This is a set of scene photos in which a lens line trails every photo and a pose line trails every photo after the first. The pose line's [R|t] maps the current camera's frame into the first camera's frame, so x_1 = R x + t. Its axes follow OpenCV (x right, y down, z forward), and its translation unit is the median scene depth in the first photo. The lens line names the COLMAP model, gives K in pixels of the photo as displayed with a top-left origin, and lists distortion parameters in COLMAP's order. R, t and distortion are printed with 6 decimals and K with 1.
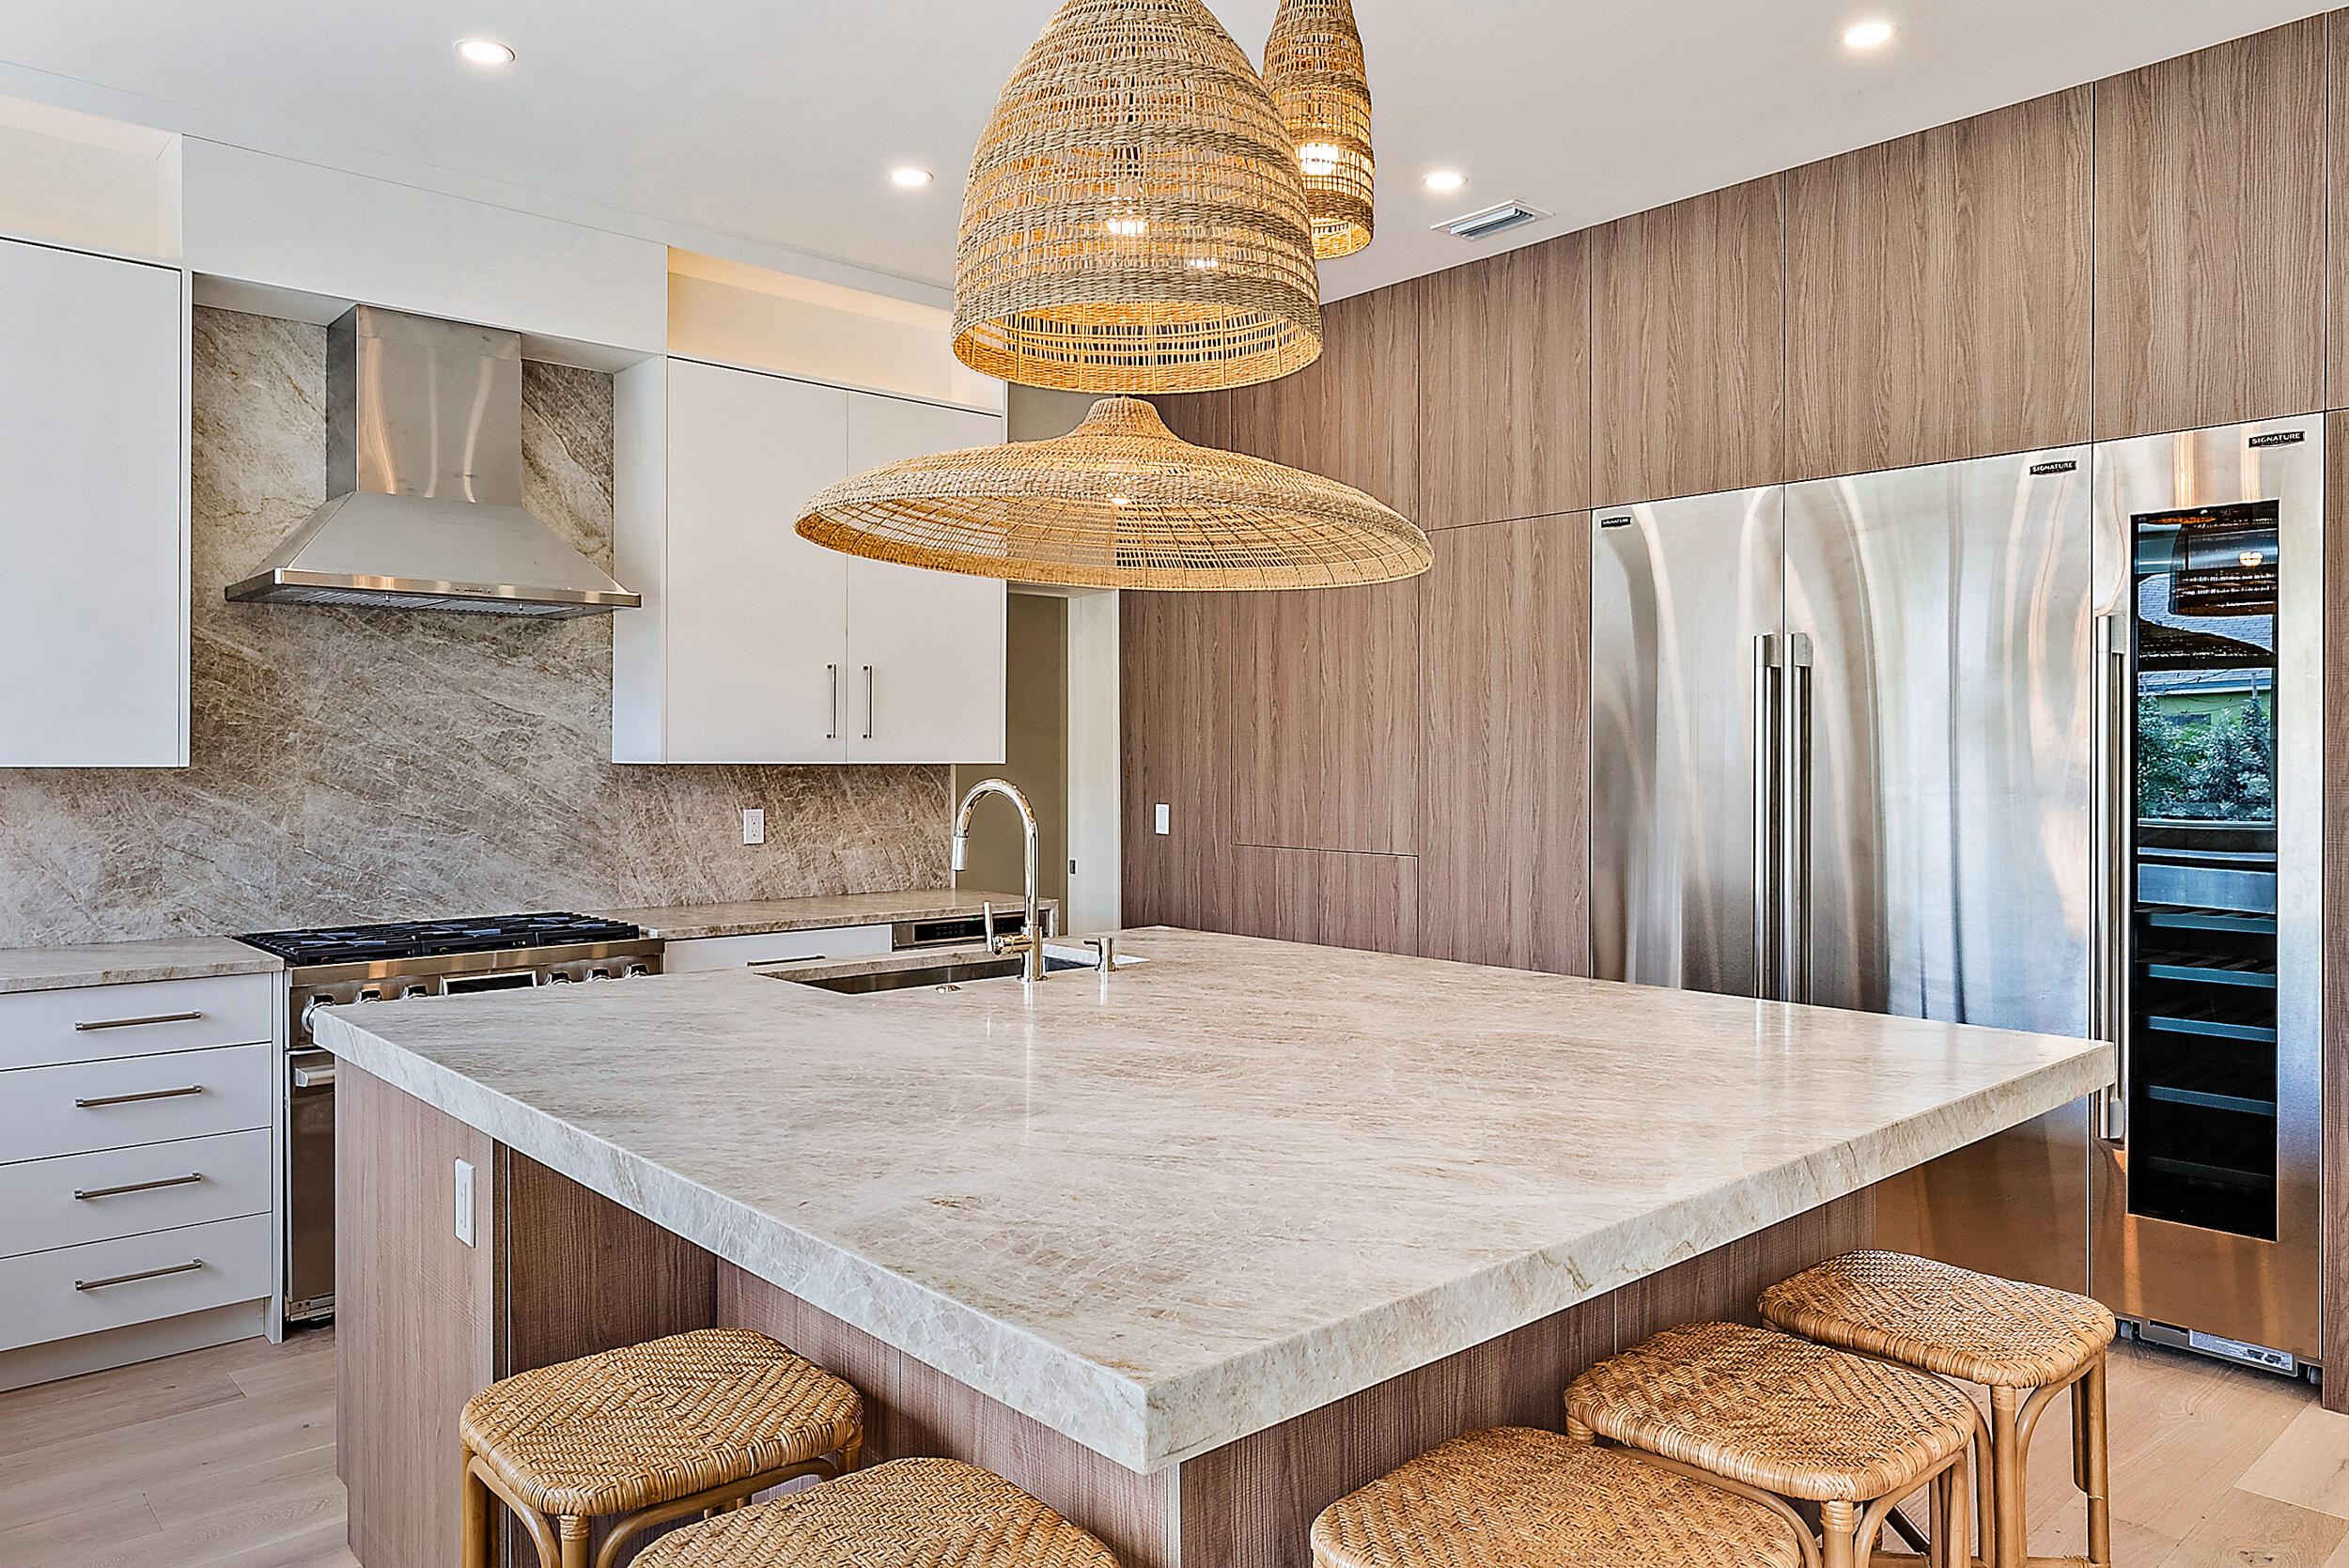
lens RADIAL K [[1573.6, 0, 1172.8], [0, 1573.6, 770.6], [0, 0, 1]] dist [-0.003816, -0.000304]
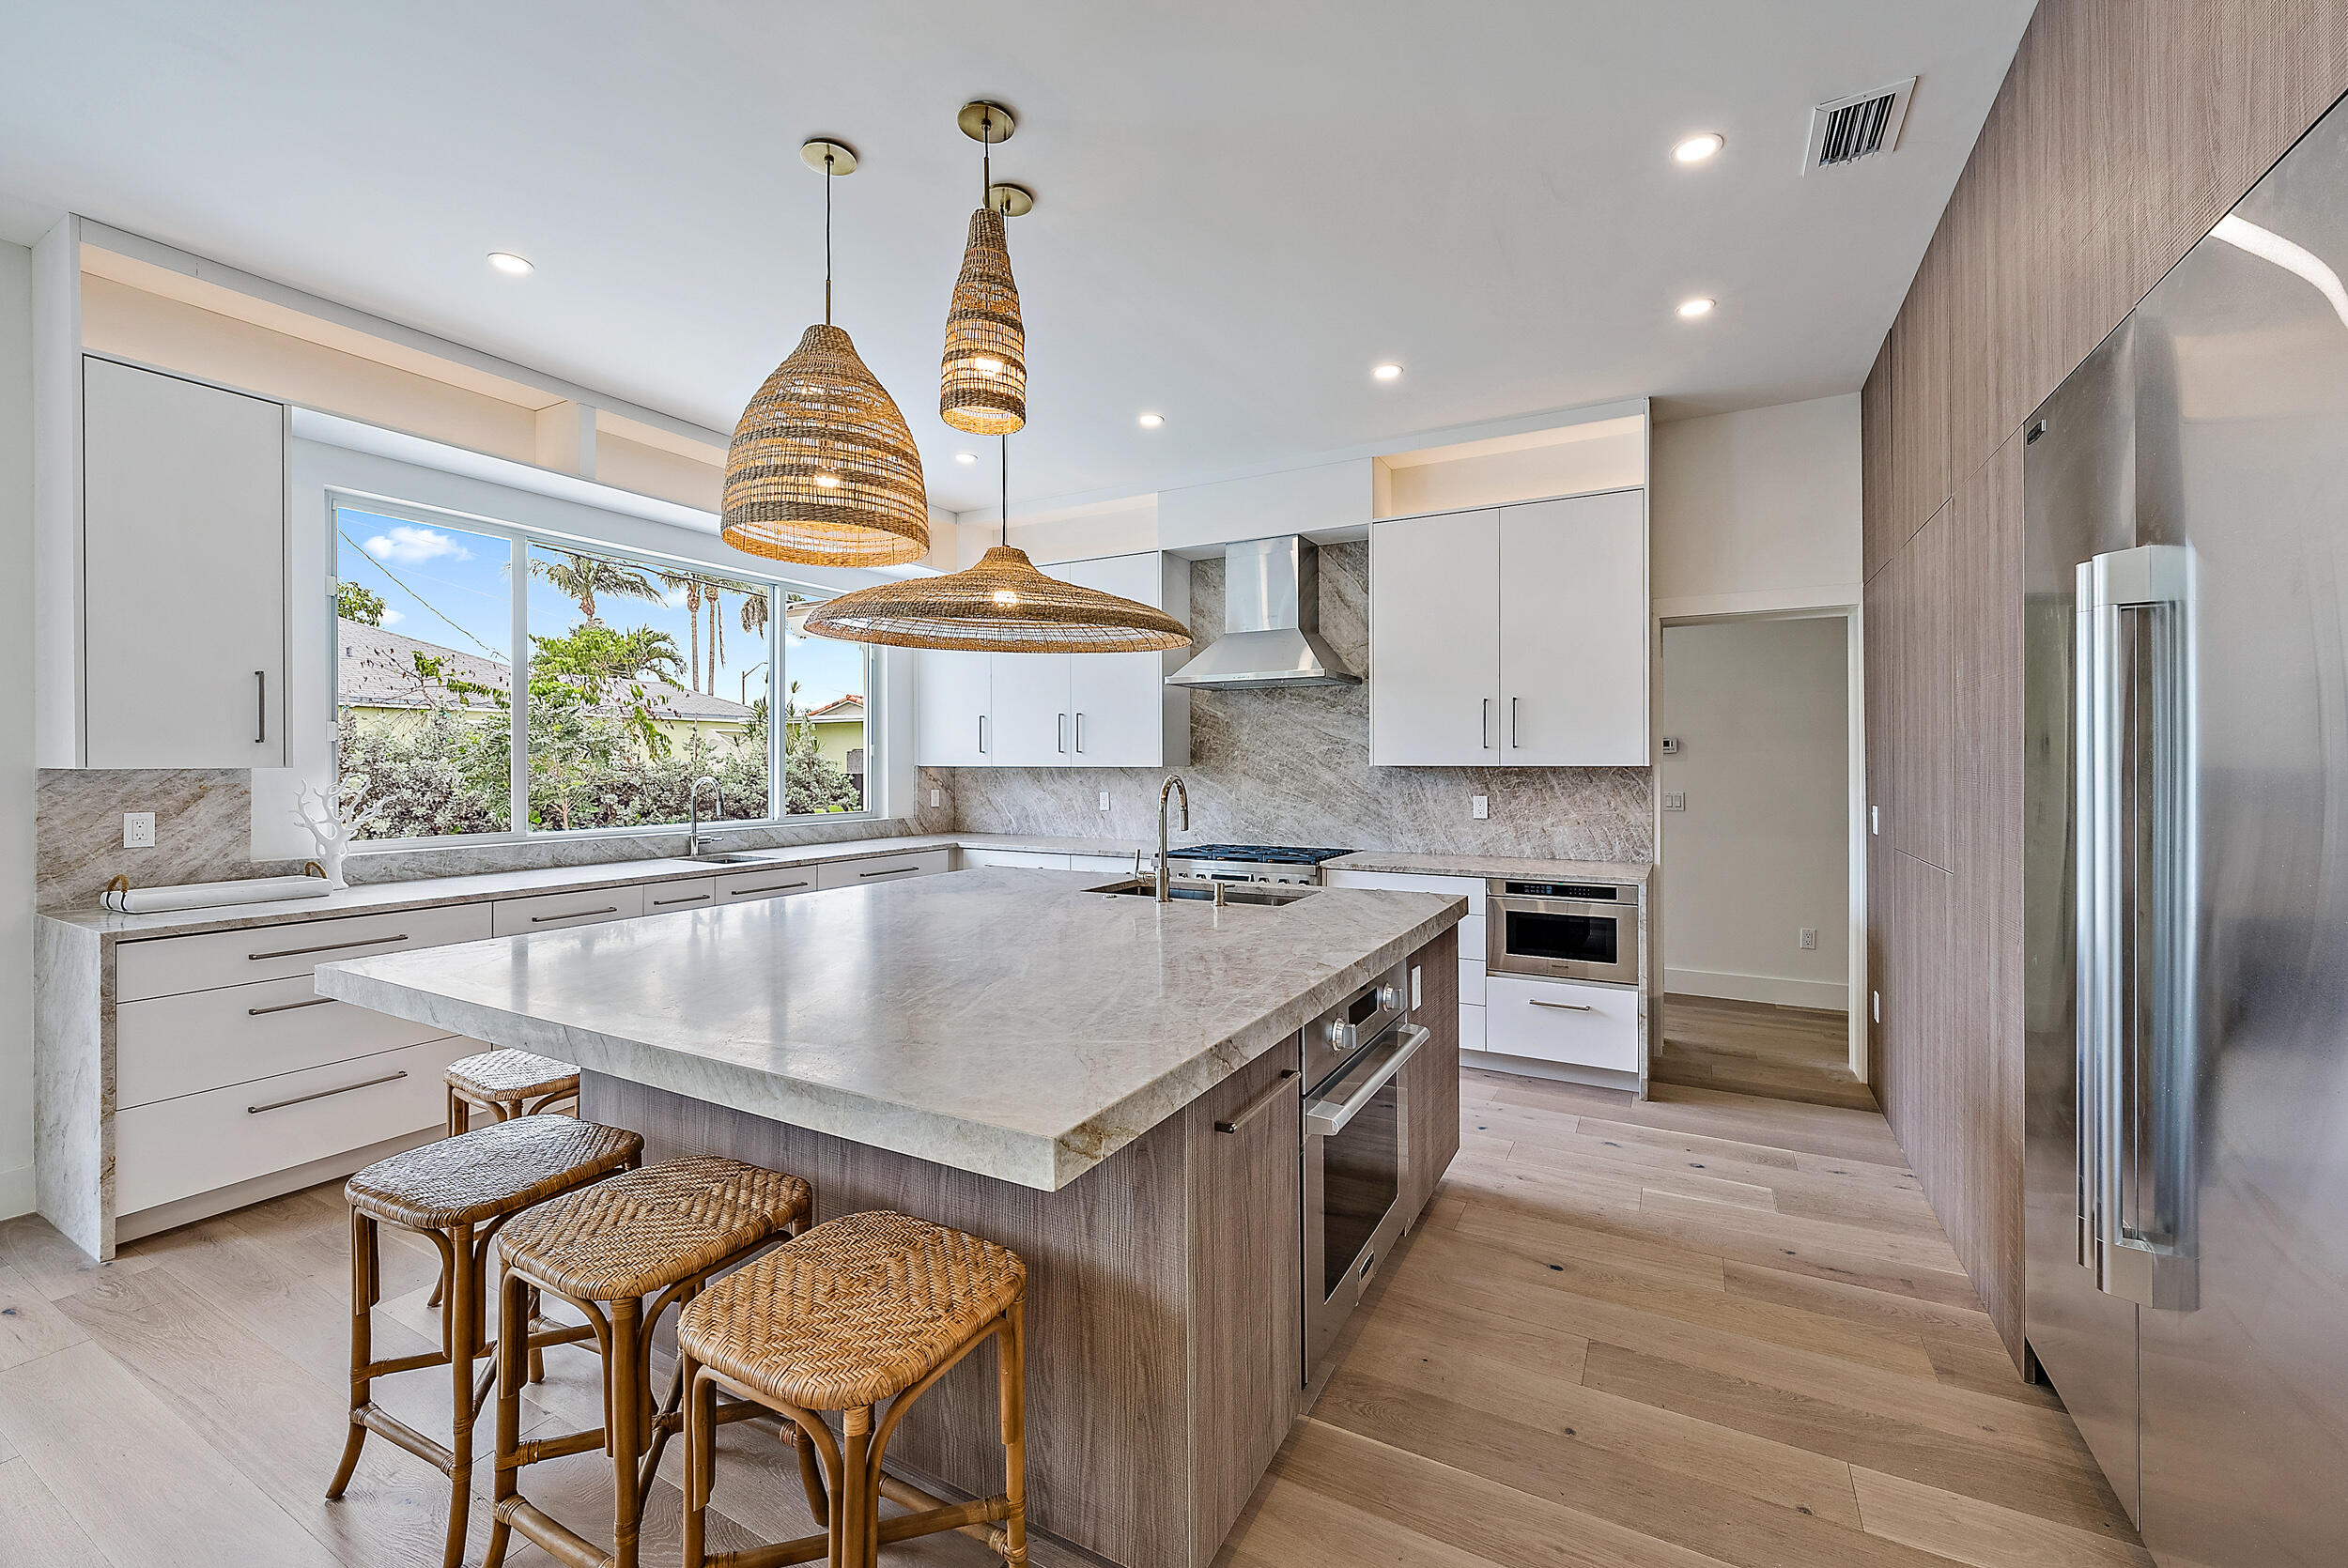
lens RADIAL K [[927.2, 0, 1175.7], [0, 927.2, 773.5], [0, 0, 1]] dist [-0.002073, 0.000078]
pose [[0.331796, 0.007445, -0.943322, 0.516703], [-0.005363, 0.999968, 0.006006, -0.000957], [0.943336, 0.003067, 0.331825, 0.453643]]
